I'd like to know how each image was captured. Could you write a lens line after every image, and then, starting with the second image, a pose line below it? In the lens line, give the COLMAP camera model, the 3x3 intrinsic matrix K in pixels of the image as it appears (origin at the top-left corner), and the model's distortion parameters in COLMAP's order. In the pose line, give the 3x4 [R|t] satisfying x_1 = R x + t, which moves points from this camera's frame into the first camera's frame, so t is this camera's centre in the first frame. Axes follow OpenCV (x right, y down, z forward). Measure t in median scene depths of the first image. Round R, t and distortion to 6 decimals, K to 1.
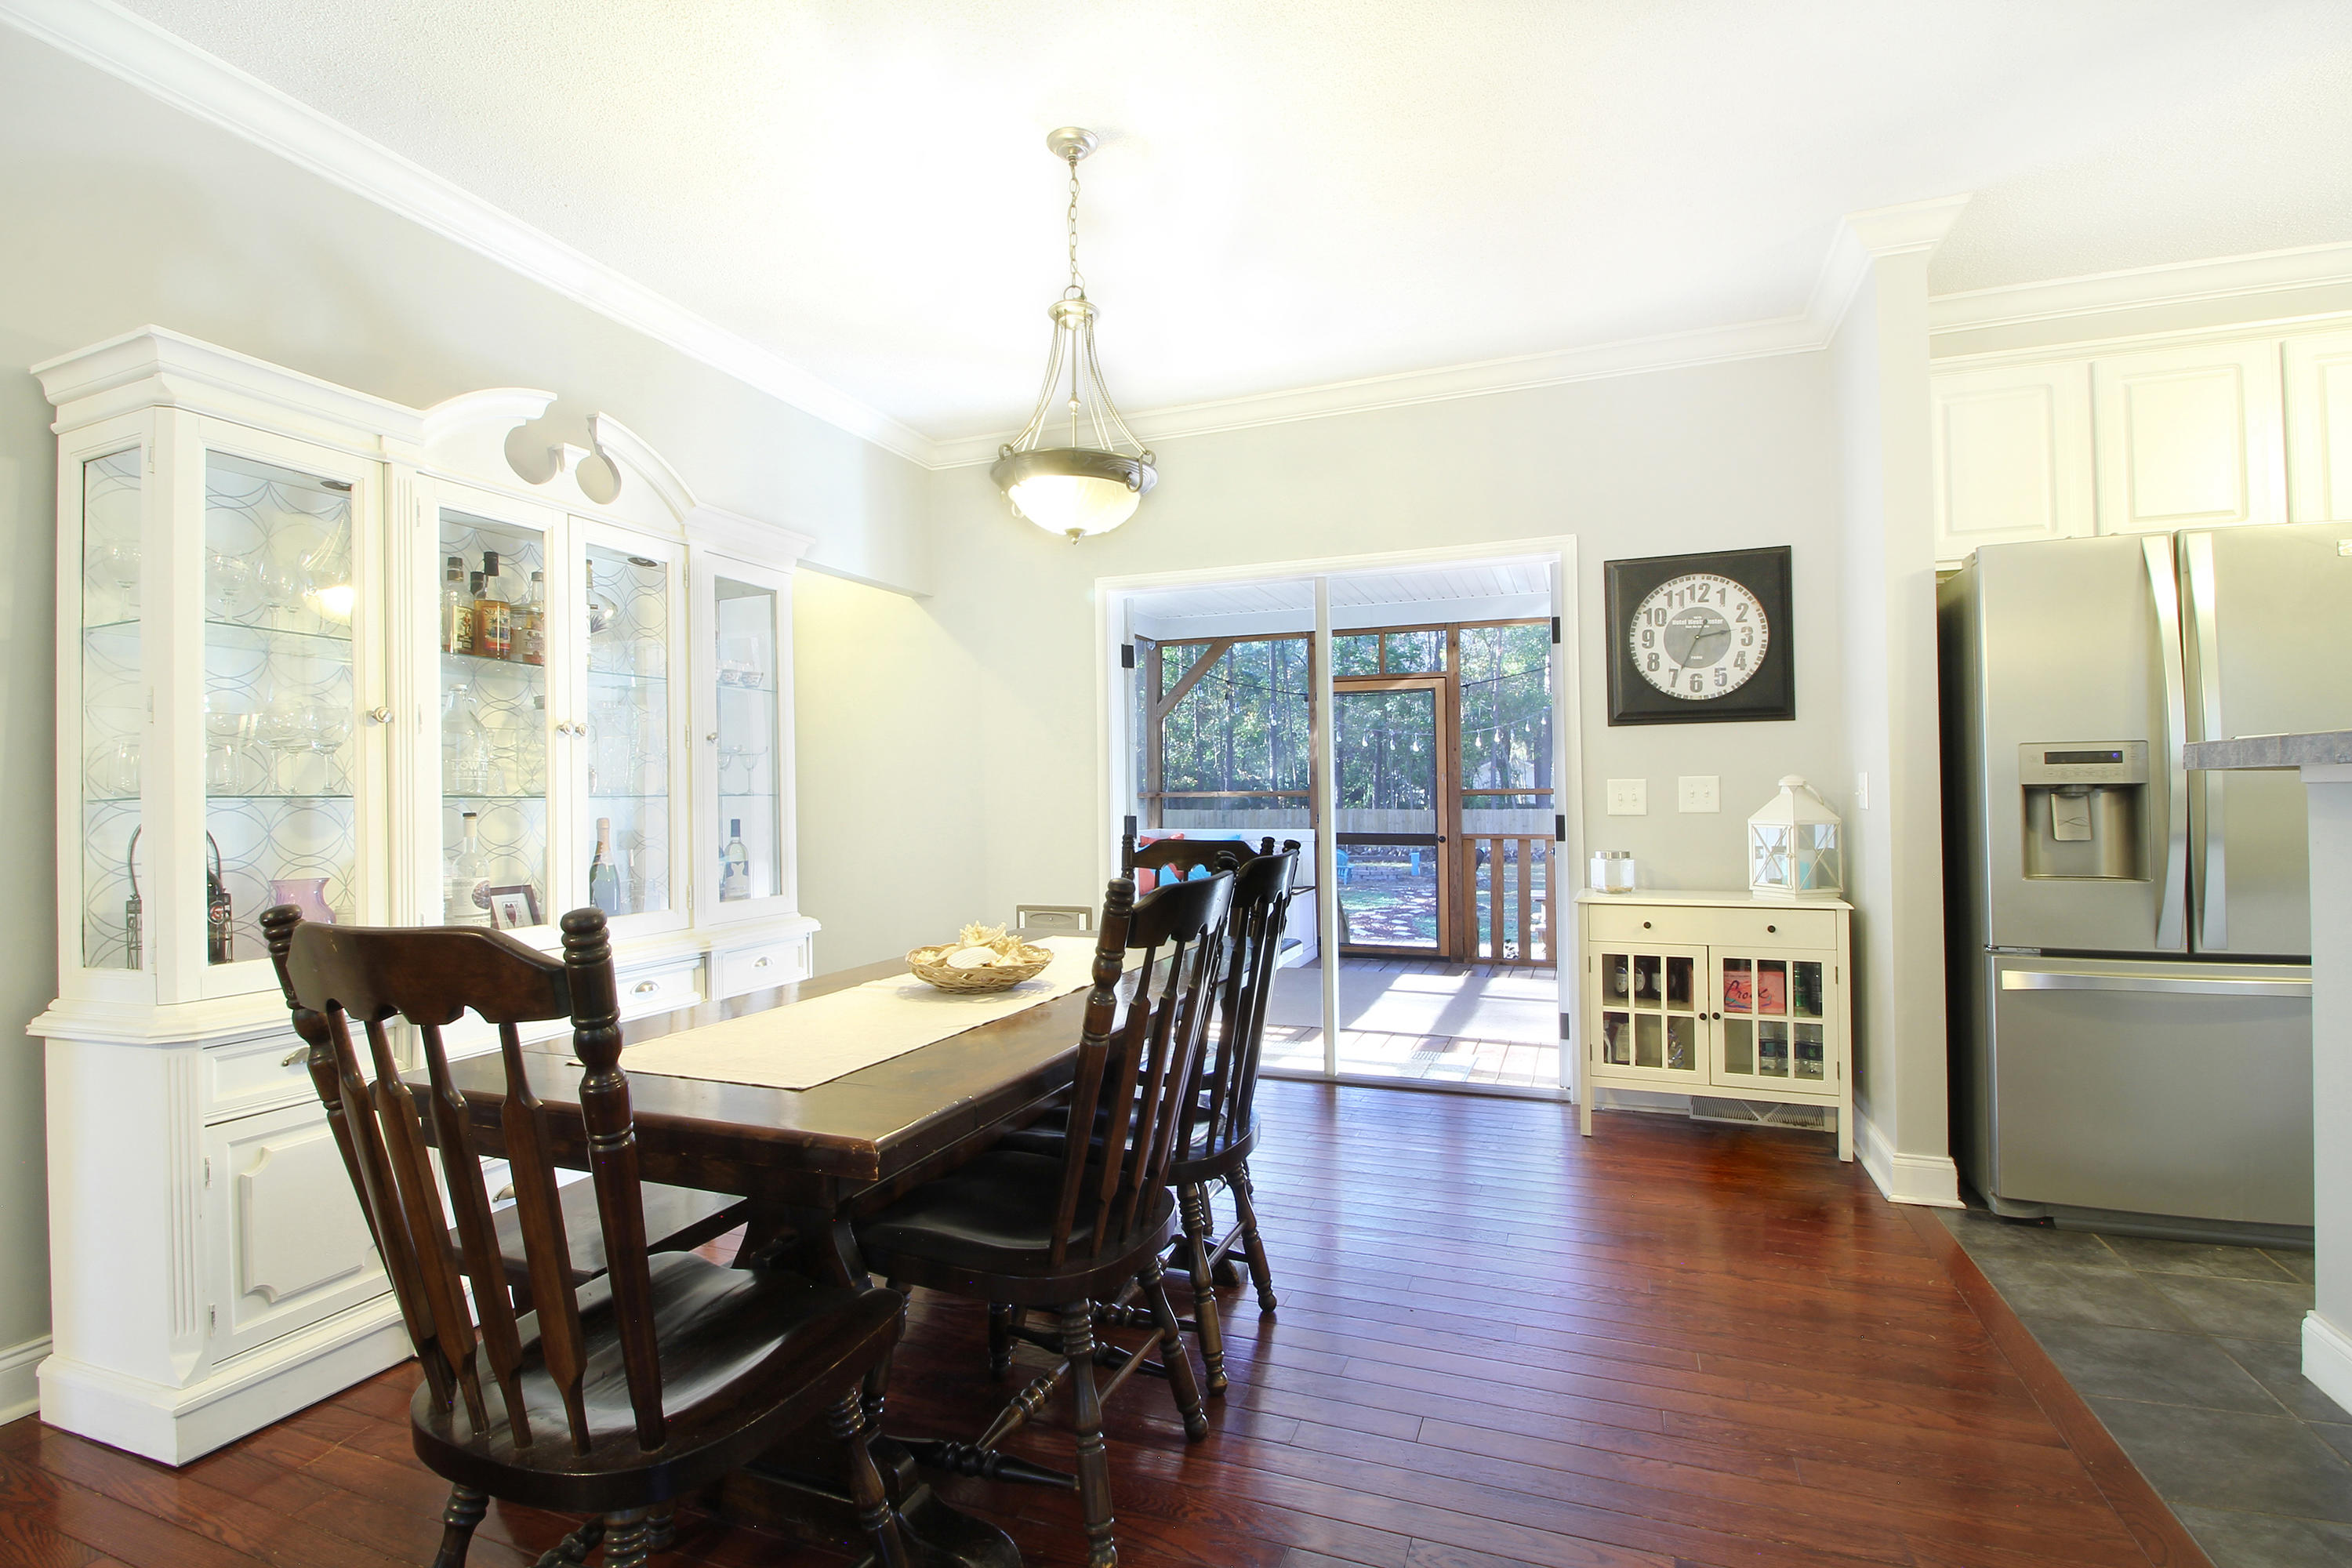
lens RADIAL K [[1084.2, 0, 1176.0], [0, 1084.2, 784.0], [0, 0, 1]] dist [-0.000183, -0.000037]
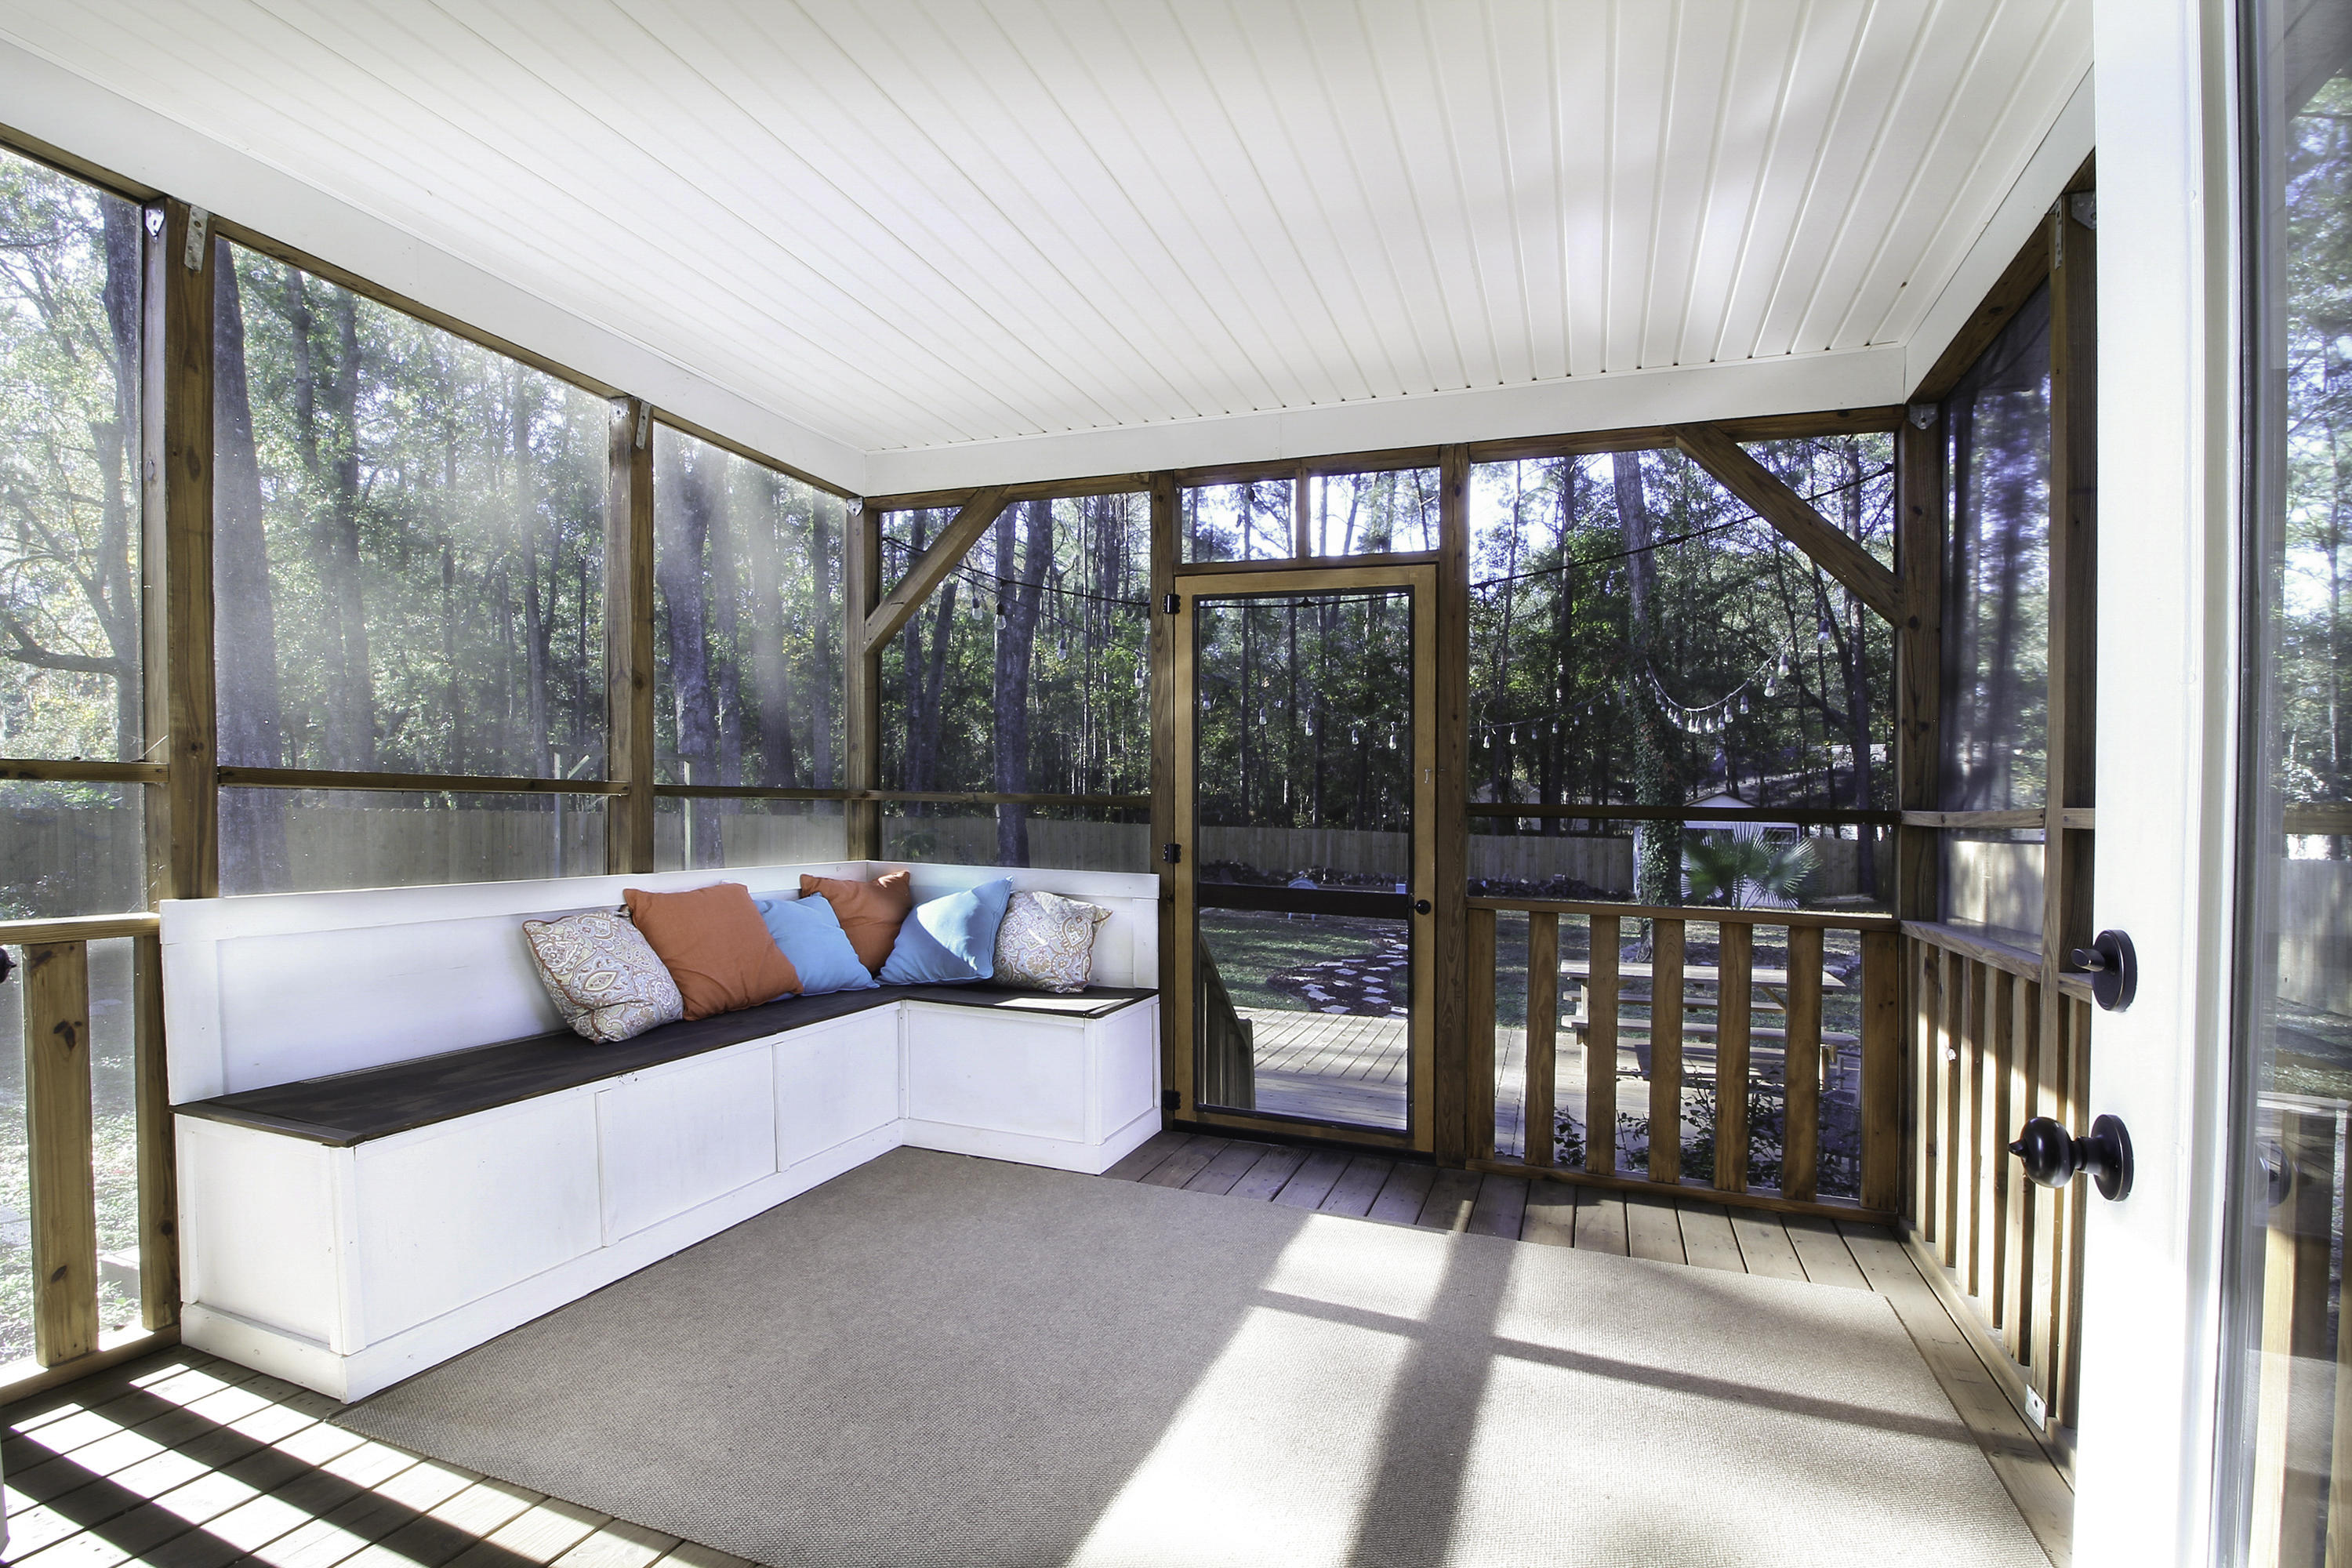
lens RADIAL K [[1084.2, 0, 1176.0], [0, 1084.2, 784.0], [0, 0, 1]] dist [-0.000183, -0.000037]
pose [[0.999768, 0.020728, 0.005924, 0.129957], [-0.020639, 0.999680, -0.014612, 0.004867], [-0.006225, 0.014486, 0.999876, 0.511194]]
